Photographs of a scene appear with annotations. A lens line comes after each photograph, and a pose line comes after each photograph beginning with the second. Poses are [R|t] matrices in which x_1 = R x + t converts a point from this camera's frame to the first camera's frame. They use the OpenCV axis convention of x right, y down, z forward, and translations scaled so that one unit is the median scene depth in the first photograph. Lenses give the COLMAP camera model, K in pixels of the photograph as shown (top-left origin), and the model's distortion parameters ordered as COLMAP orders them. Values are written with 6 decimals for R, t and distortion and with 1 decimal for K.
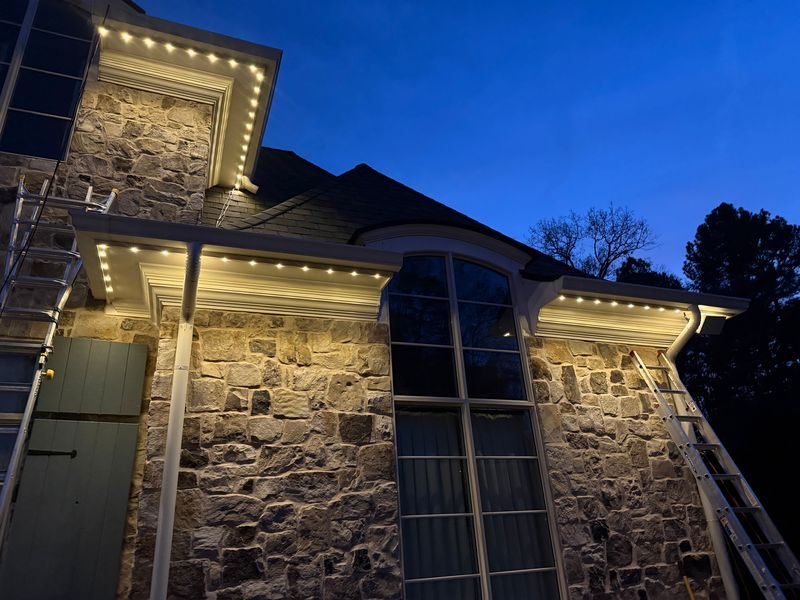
lens RADIAL K [[555.2, 0, 397.3], [0, 555.2, 293.8], [0, 0, 1]] dist [0.020849, -0.014205]
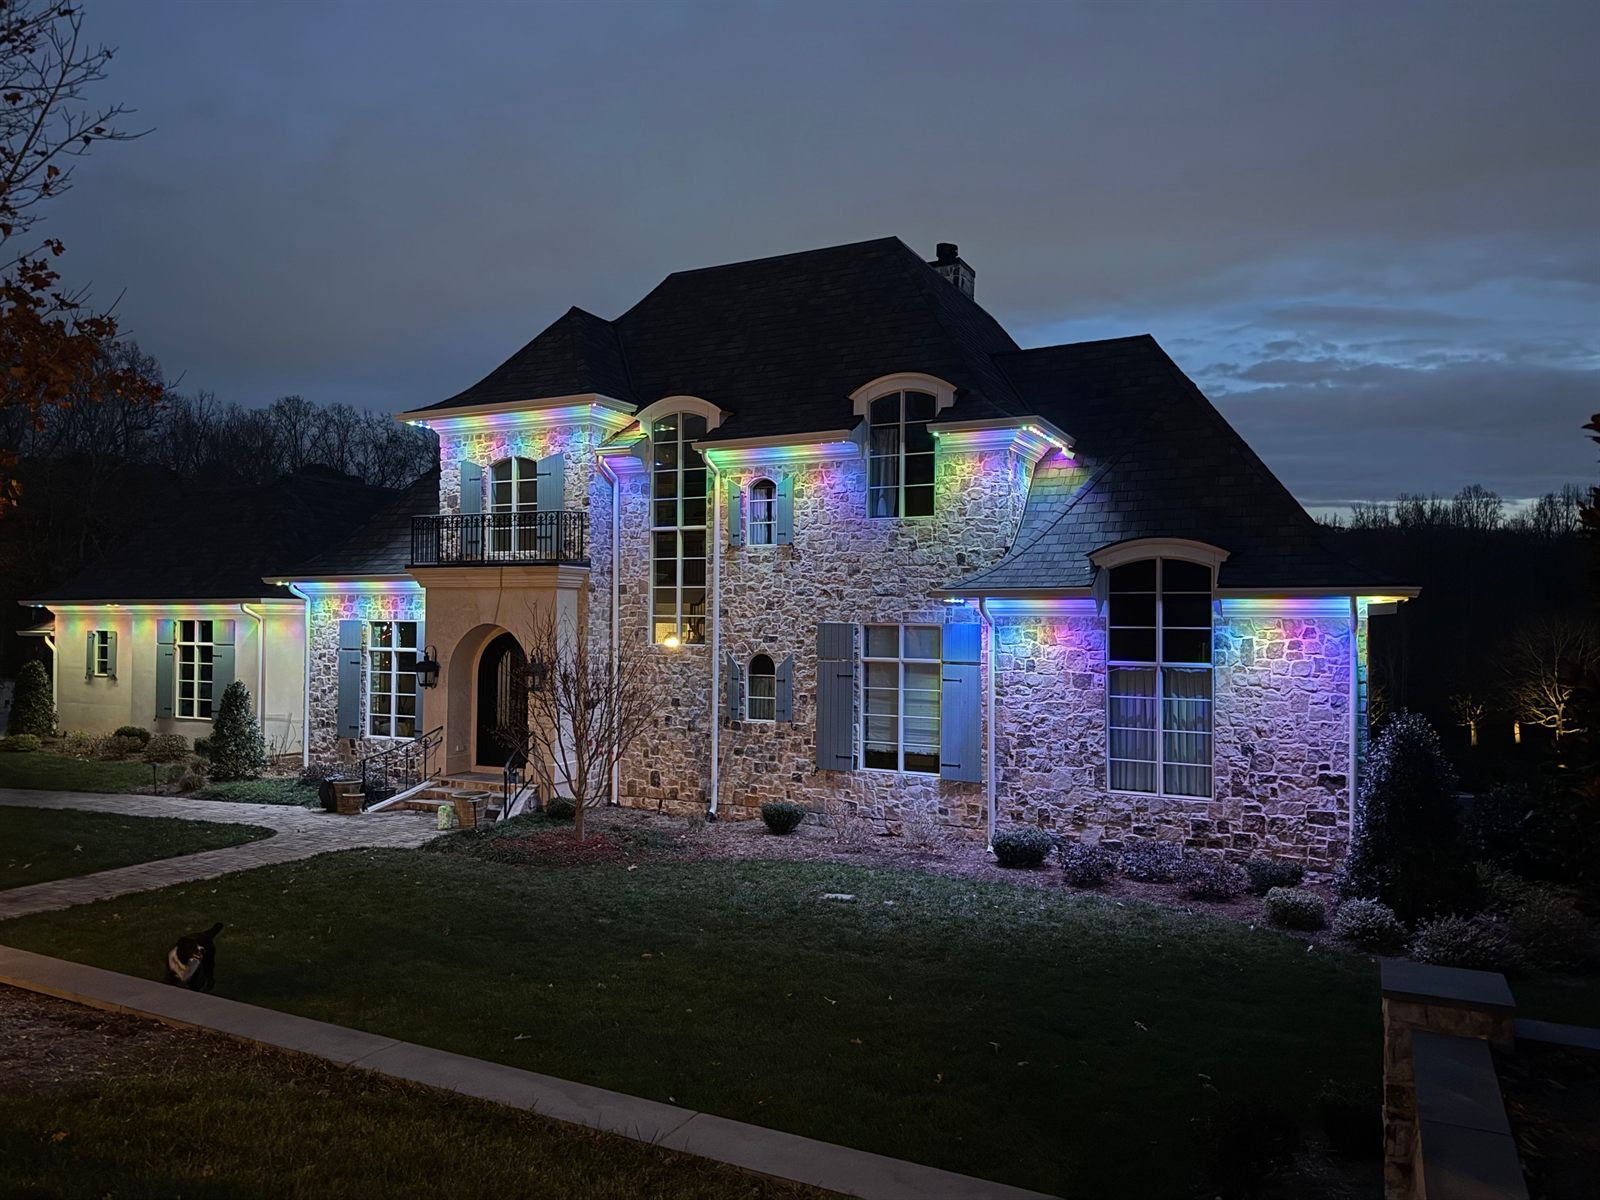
lens RADIAL K [[1110.4, 0, 797.8], [0, 1110.4, 603.7], [0, 0, 1]] dist [0.020849, -0.014205]
pose [[0.663564, 0.049875, -0.746455, 1.813695], [0.254483, 0.923226, 0.287910, -1.146445], [0.703507, -0.381006, 0.599927, -1.563005]]
